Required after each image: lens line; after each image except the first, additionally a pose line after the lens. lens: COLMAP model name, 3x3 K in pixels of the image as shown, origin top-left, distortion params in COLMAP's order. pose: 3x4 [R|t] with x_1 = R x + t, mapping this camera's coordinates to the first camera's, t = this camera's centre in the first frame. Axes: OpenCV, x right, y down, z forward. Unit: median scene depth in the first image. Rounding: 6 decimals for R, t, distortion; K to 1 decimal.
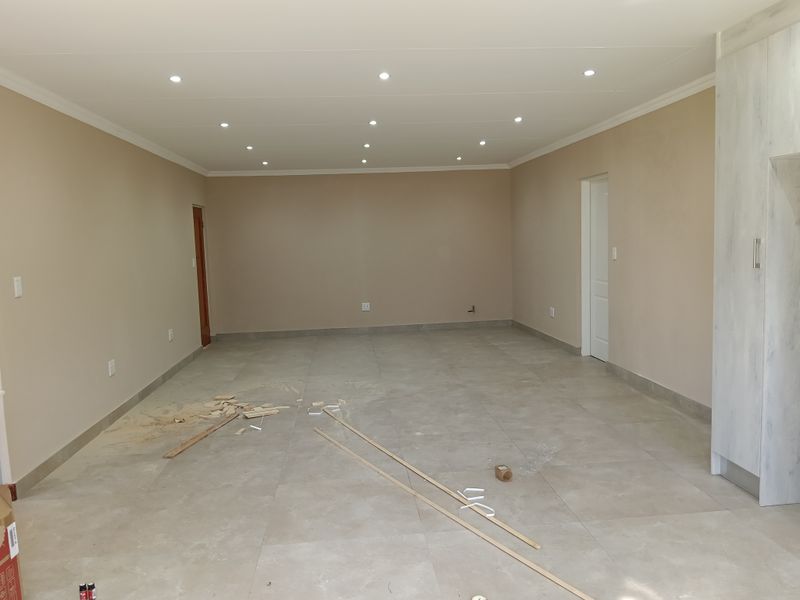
lens RADIAL K [[674.9, 0, 400.0], [0, 674.9, 300.0], [0, 0, 1]] dist [0.056246, -0.008348]
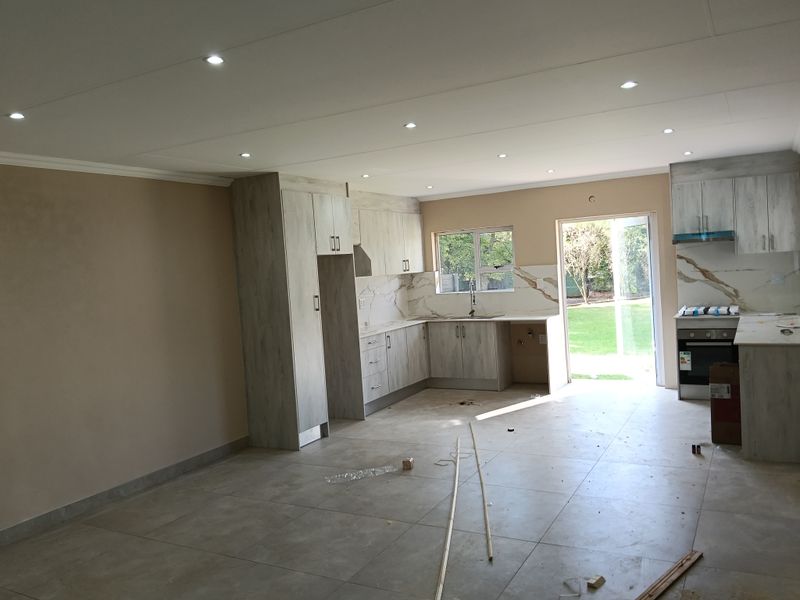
lens RADIAL K [[674.9, 0, 400.0], [0, 674.9, 300.0], [0, 0, 1]] dist [0.056246, -0.008348]
pose [[-0.838955, 0.060934, 0.540778, -0.442144], [0.142037, 0.983786, 0.109504, -0.162526], [-0.525338, 0.168679, -0.834007, 1.589595]]
